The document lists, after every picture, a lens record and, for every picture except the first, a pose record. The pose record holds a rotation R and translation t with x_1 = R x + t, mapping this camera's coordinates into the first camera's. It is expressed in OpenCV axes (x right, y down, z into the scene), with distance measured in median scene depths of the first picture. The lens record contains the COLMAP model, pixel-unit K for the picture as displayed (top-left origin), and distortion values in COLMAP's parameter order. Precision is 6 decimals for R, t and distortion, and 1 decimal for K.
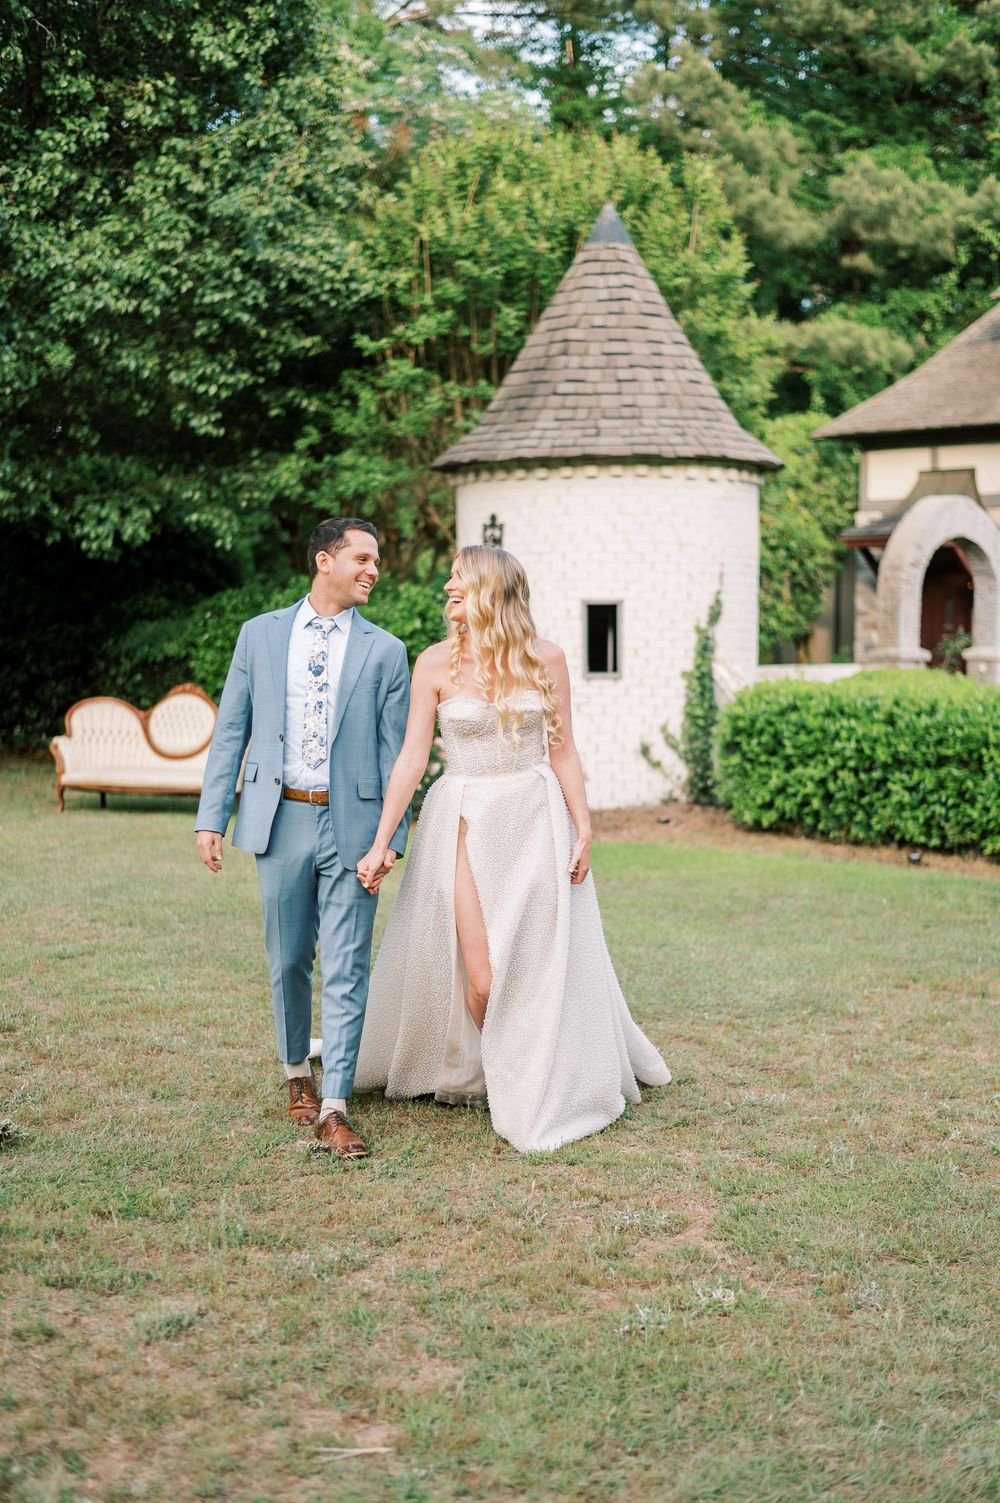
lens RADIAL K [[2234.4, 0, 501.5], [0, 2234.4, 753.4], [0, 0, 1]] dist [0.008199, 0.000000]
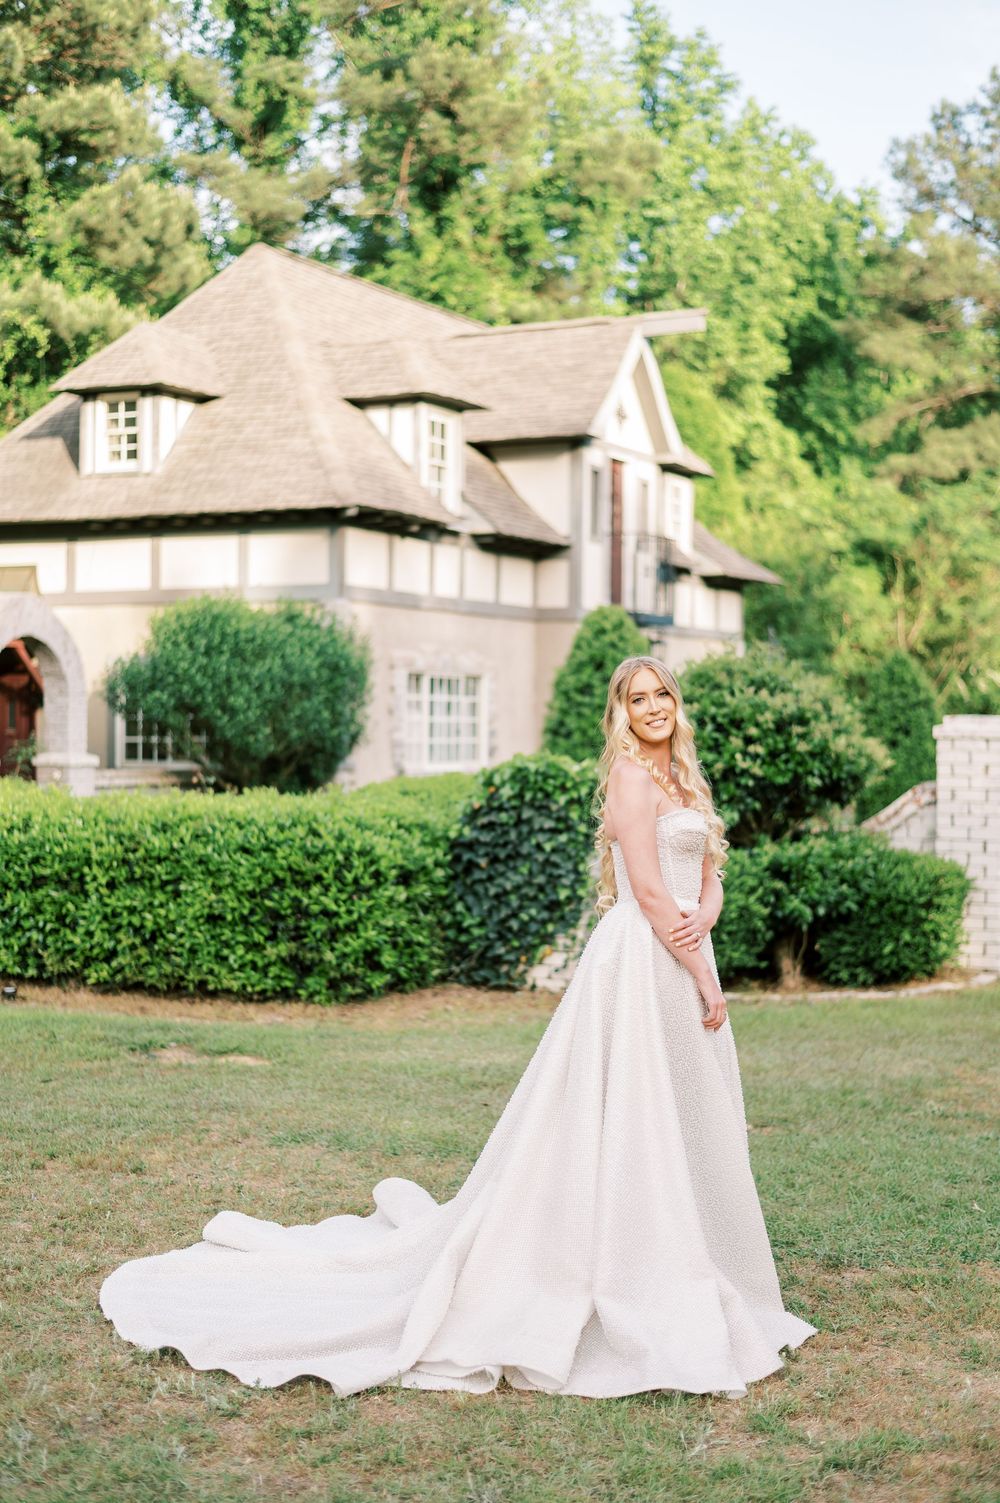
lens RADIAL K [[2234.4, 0, 505.2], [0, 2234.4, 742.0], [0, 0, 1]] dist [0.008199, 0.000000]
pose [[0.909885, -0.003179, 0.414848, -0.004691], [0.024354, 0.998655, -0.045762, -0.007000], [-0.414145, 0.051741, 0.908739, 0.103148]]
